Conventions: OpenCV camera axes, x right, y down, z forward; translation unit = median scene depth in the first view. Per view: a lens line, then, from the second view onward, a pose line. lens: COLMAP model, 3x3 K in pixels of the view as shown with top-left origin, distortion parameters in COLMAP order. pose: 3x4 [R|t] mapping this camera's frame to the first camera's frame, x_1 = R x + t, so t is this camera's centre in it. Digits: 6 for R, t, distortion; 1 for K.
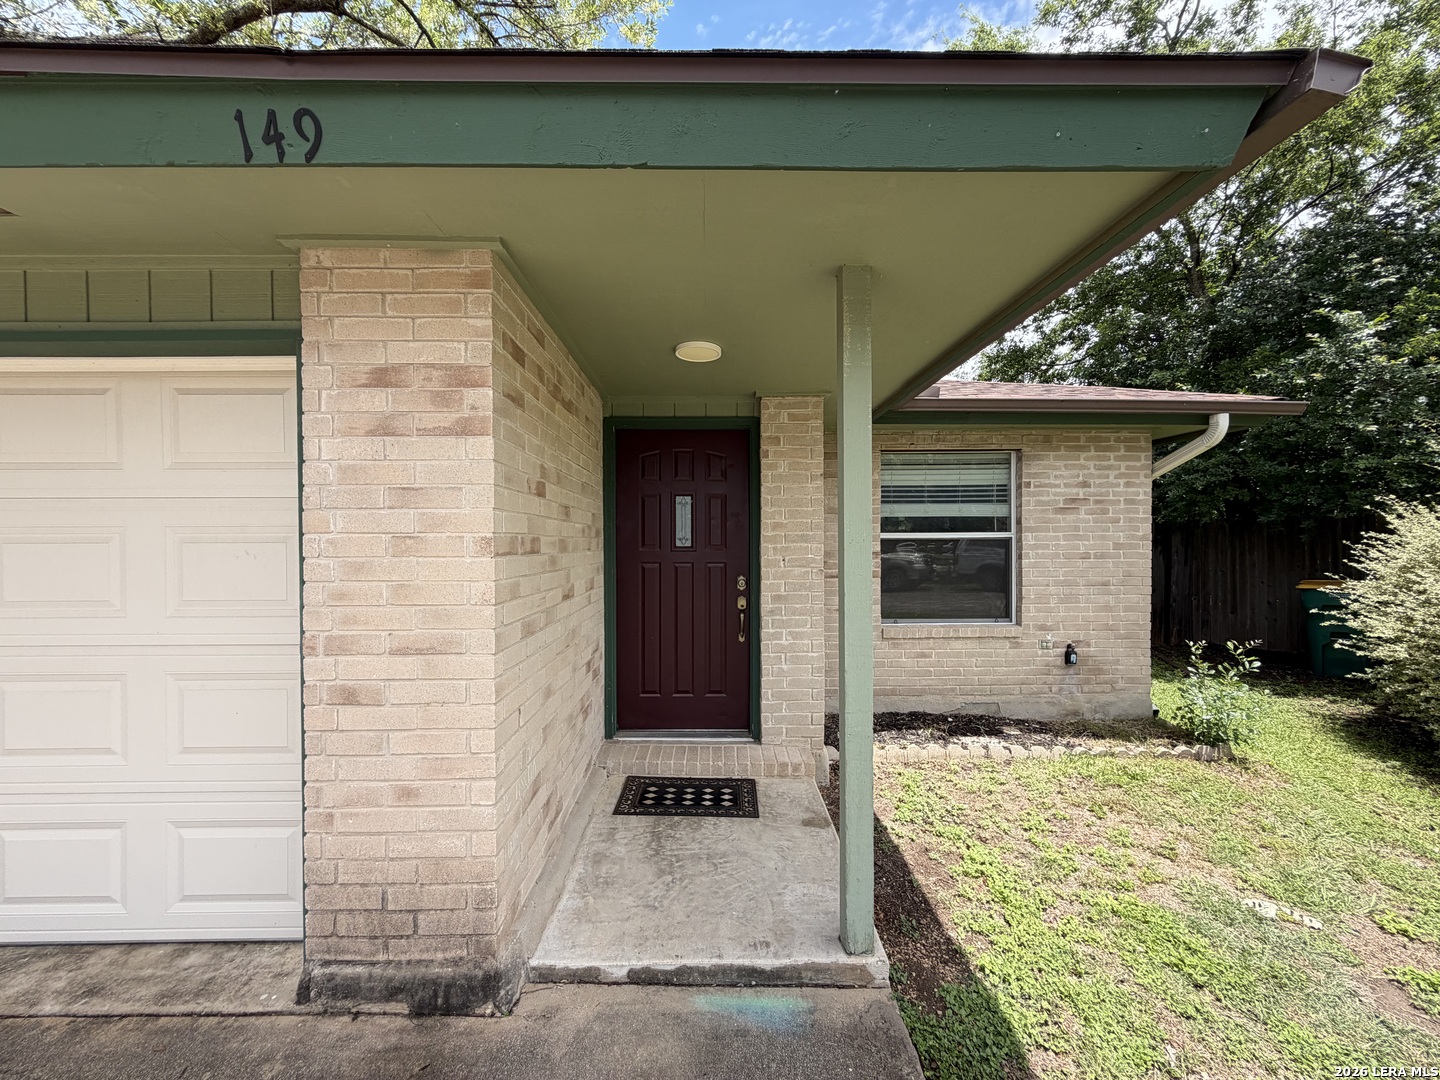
lens RADIAL K [[574.2, 0, 716.1], [0, 574.2, 541.7], [0, 0, 1]] dist [0.001955, -0.000404]
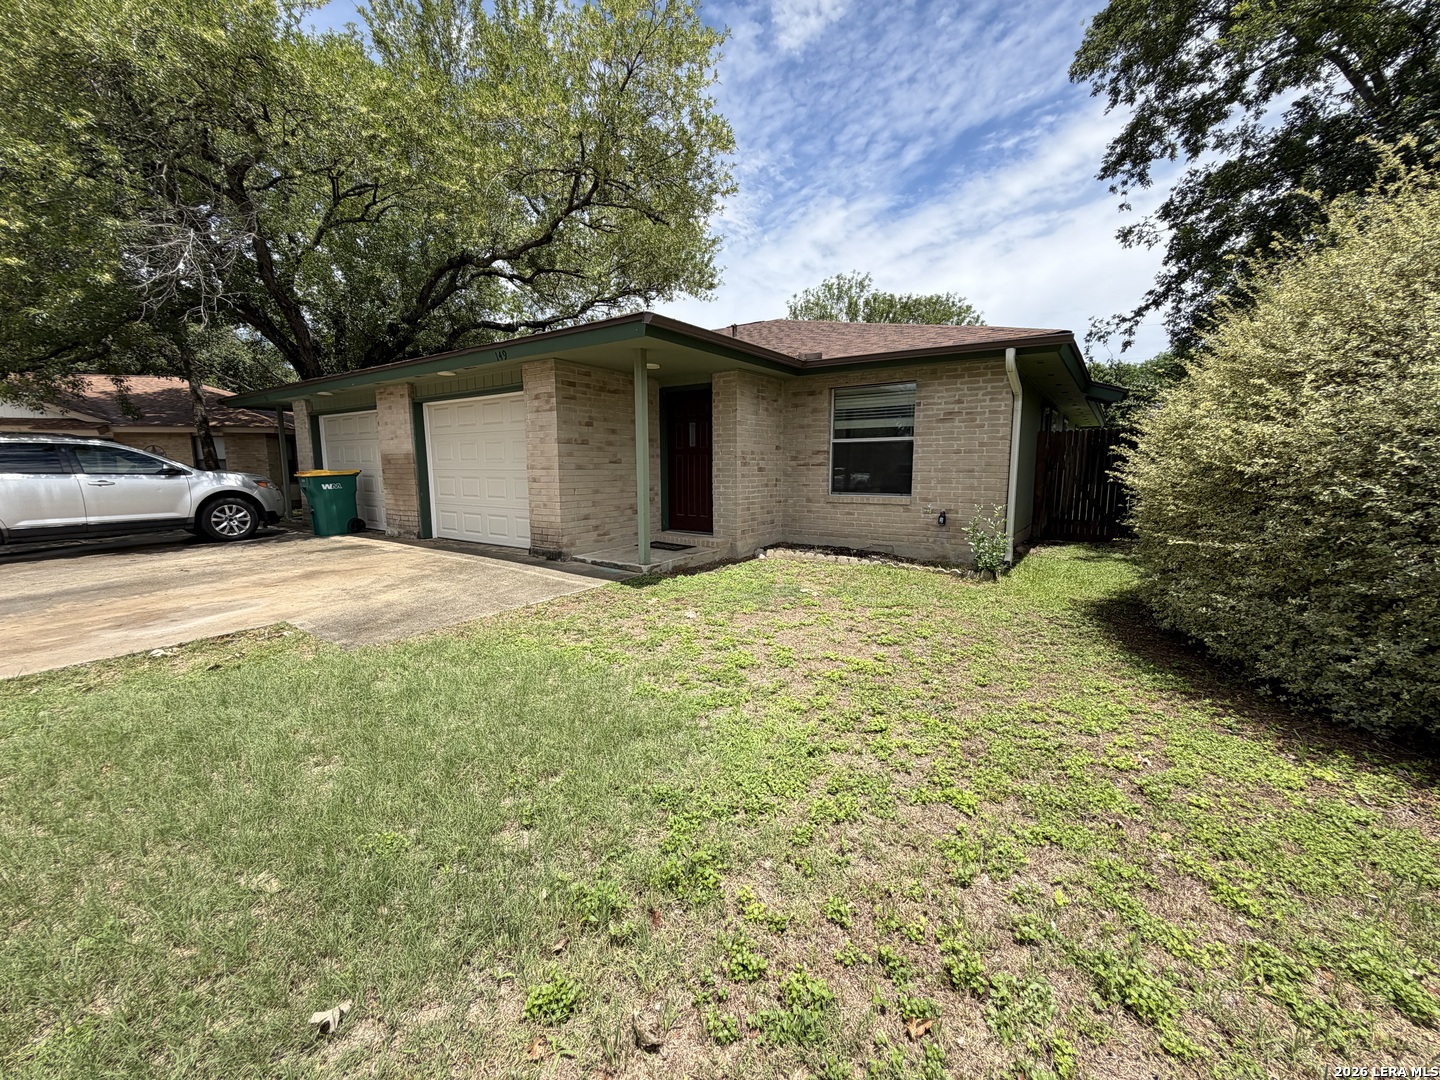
lens RADIAL K [[574.2, 0, 714.6], [0, 574.2, 541.6], [0, 0, 1]] dist [0.001955, -0.000404]
pose [[0.811096, 0.079780, -0.579447, 1.360009], [-0.003600, 0.991317, 0.131448, 0.083577], [0.584902, -0.104531, 0.804340, -0.758844]]
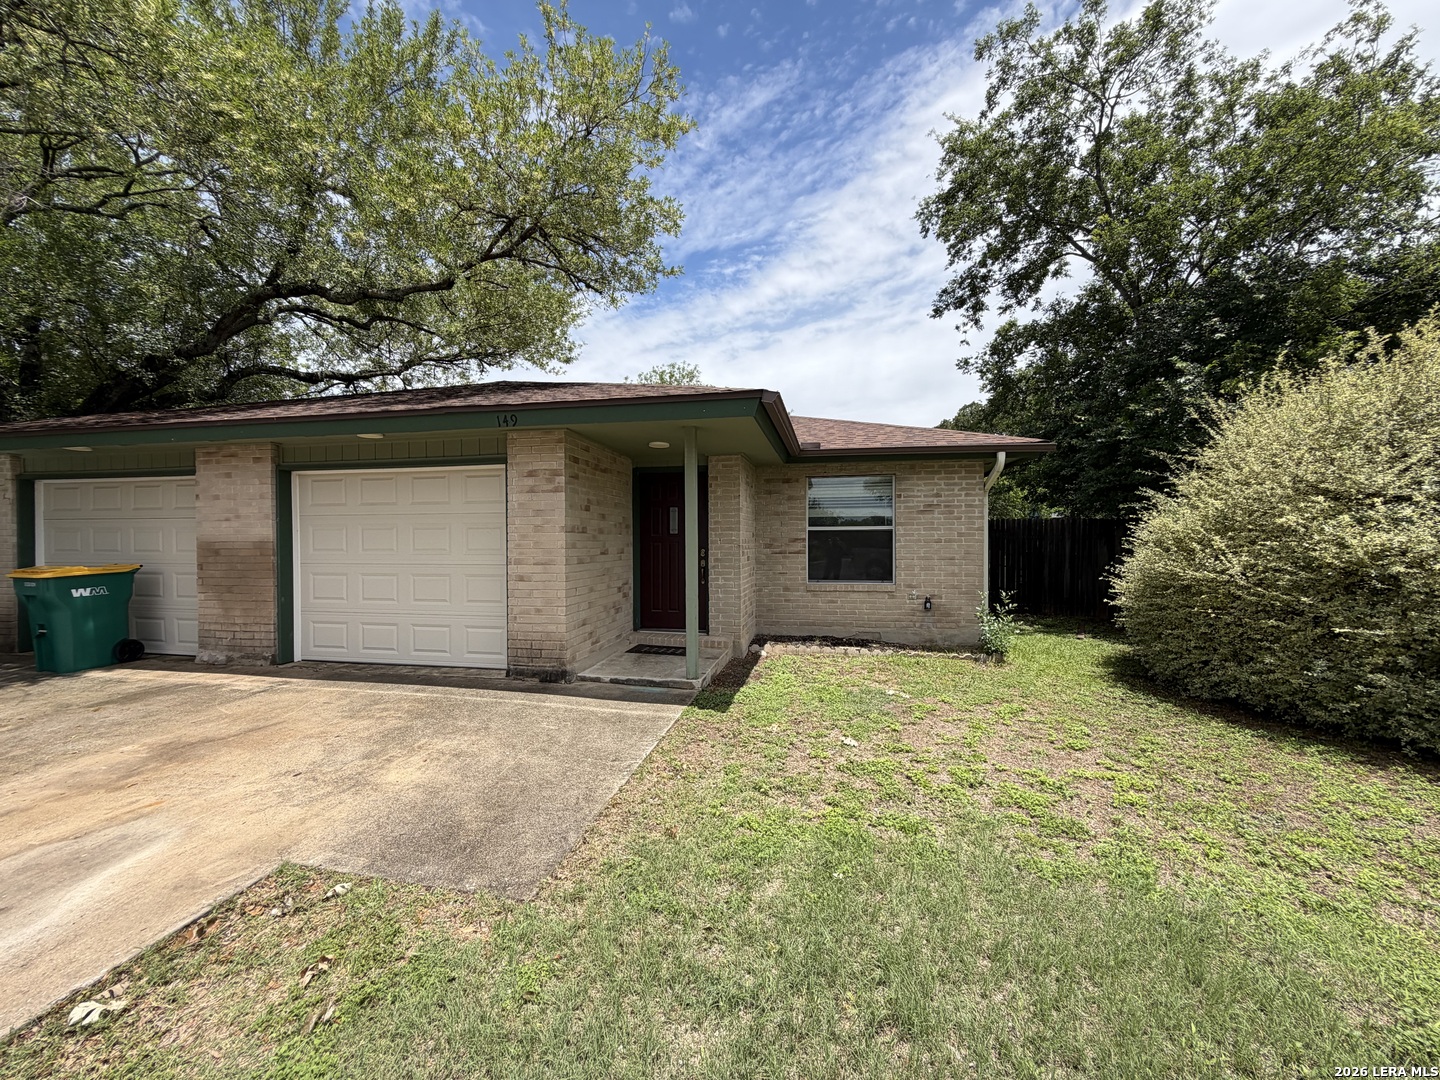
lens RADIAL K [[574.2, 0, 715.4], [0, 574.2, 541.8], [0, 0, 1]] dist [0.001955, -0.000404]
pose [[0.977540, 0.001636, -0.210743, 0.511417], [-0.001243, 0.999997, 0.002000, 0.033958], [0.210745, -0.001694, 0.977540, -0.891542]]
